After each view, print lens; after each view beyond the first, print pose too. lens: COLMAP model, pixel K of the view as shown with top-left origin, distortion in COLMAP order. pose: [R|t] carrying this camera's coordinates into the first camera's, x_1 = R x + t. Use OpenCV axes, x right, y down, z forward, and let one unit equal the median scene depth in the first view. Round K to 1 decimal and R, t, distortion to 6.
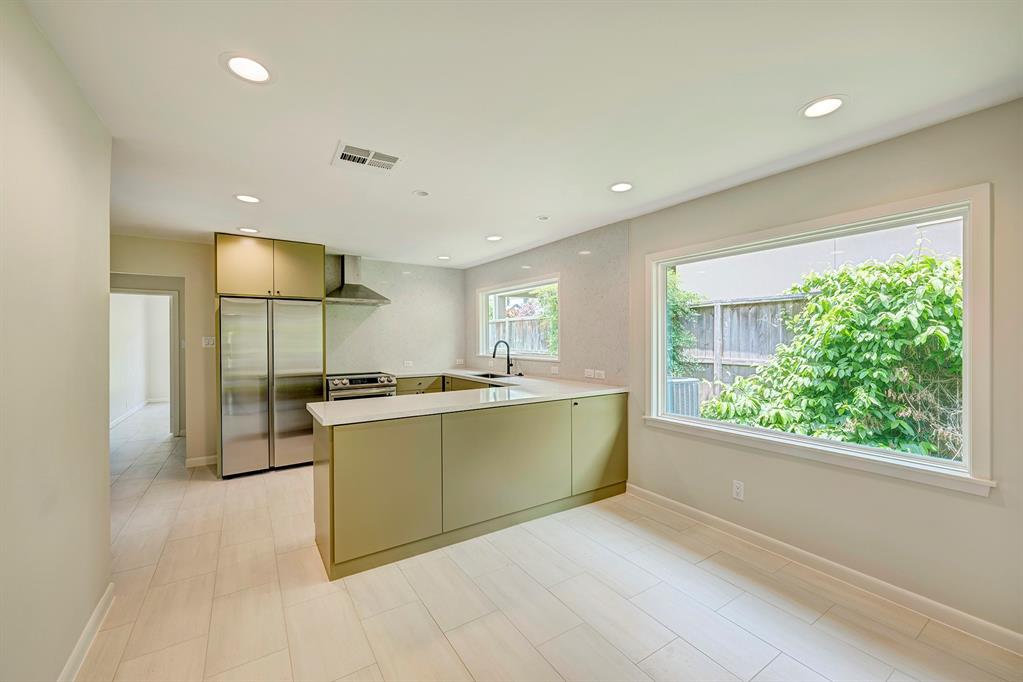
lens RADIAL K [[410.1, 0, 508.1], [0, 410.1, 345.3], [0, 0, 1]] dist [0.000295, 0.000003]
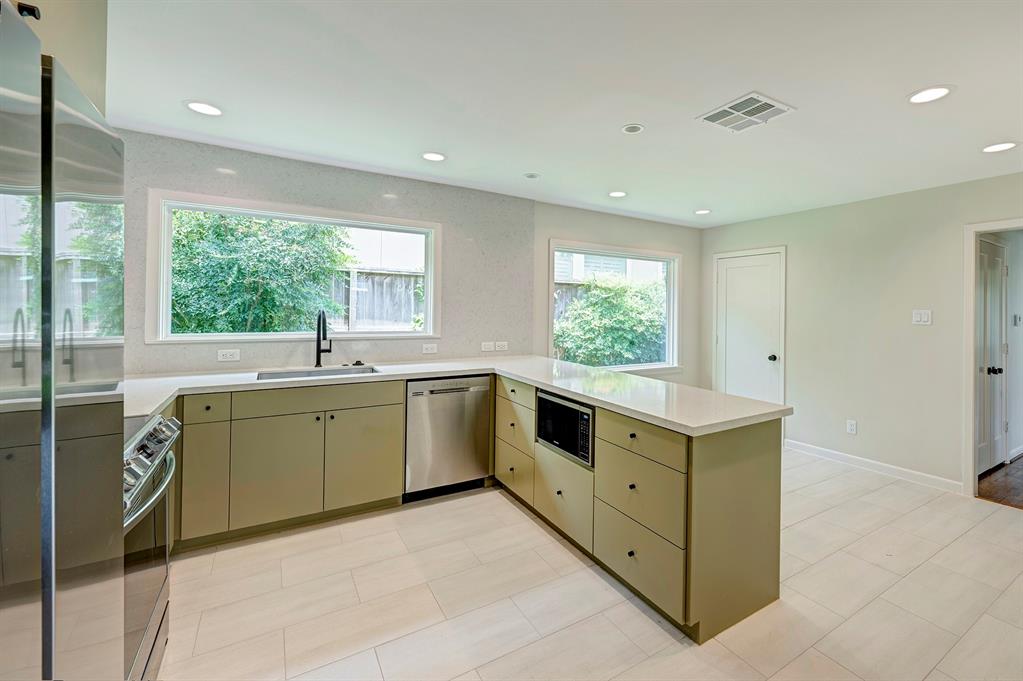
lens RADIAL K [[427.9, 0, 554.9], [0, 427.9, 310.4], [0, 0, 1]] dist [-0.000377, 0.000272]
pose [[0.015826, -0.001148, 0.999874, -0.718869], [-0.002110, 0.999997, 0.001182, -0.013629], [-0.999873, -0.002128, 0.015823, 0.787296]]
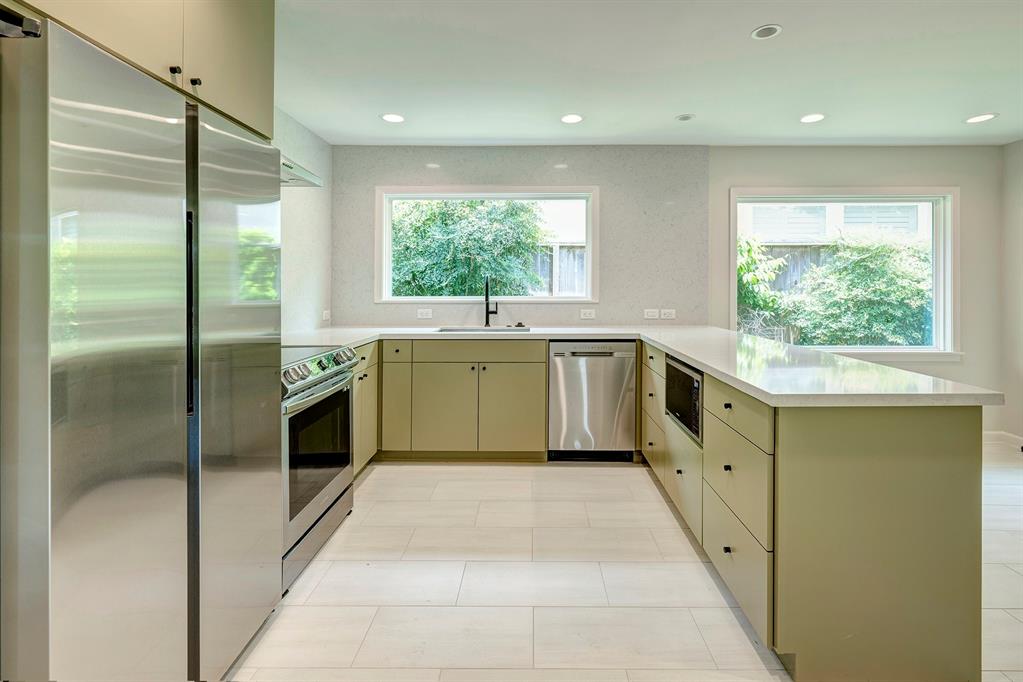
lens RADIAL K [[473.2, 0, 542.7], [0, 473.2, 287.4], [0, 0, 1]] dist [-0.000193, -0.000068]
pose [[0.546701, 0.000209, 0.837328, -0.696567], [0.012188, 0.999892, -0.008208, 0.018075], [-0.837239, 0.014693, 0.546640, 0.618167]]
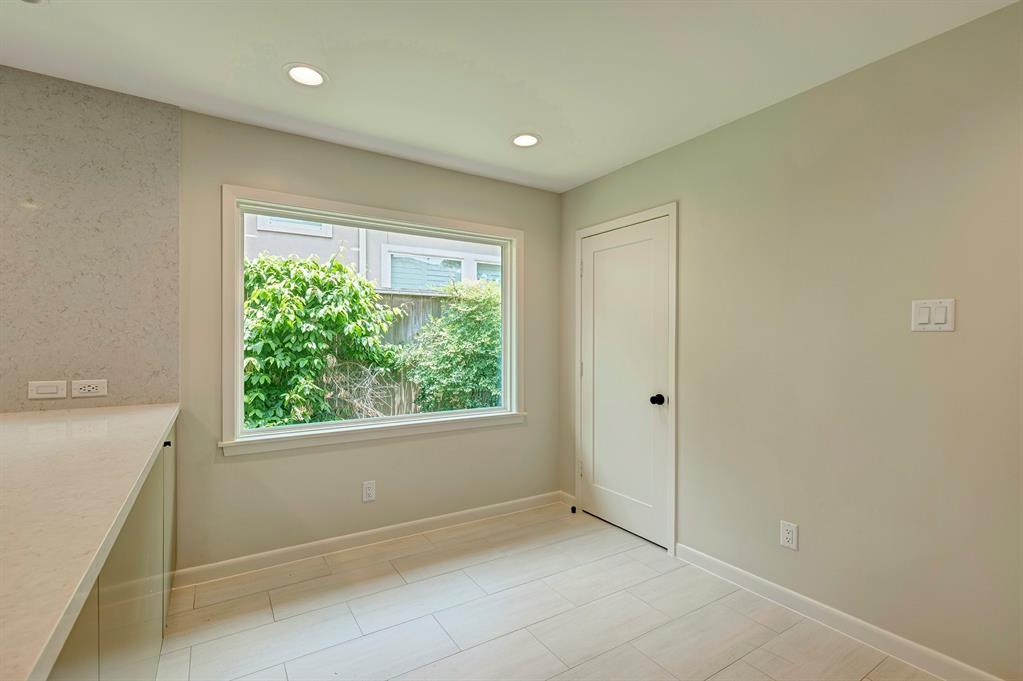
lens RADIAL K [[450.2, 0, 508.2], [0, 450.2, 344.5], [0, 0, 1]] dist [0.000410, 0.000257]
pose [[0.019671, -0.009241, 0.999764, -0.276894], [0.011191, 0.999897, 0.009022, 0.018745], [-0.999744, 0.011011, 0.019773, 0.450972]]
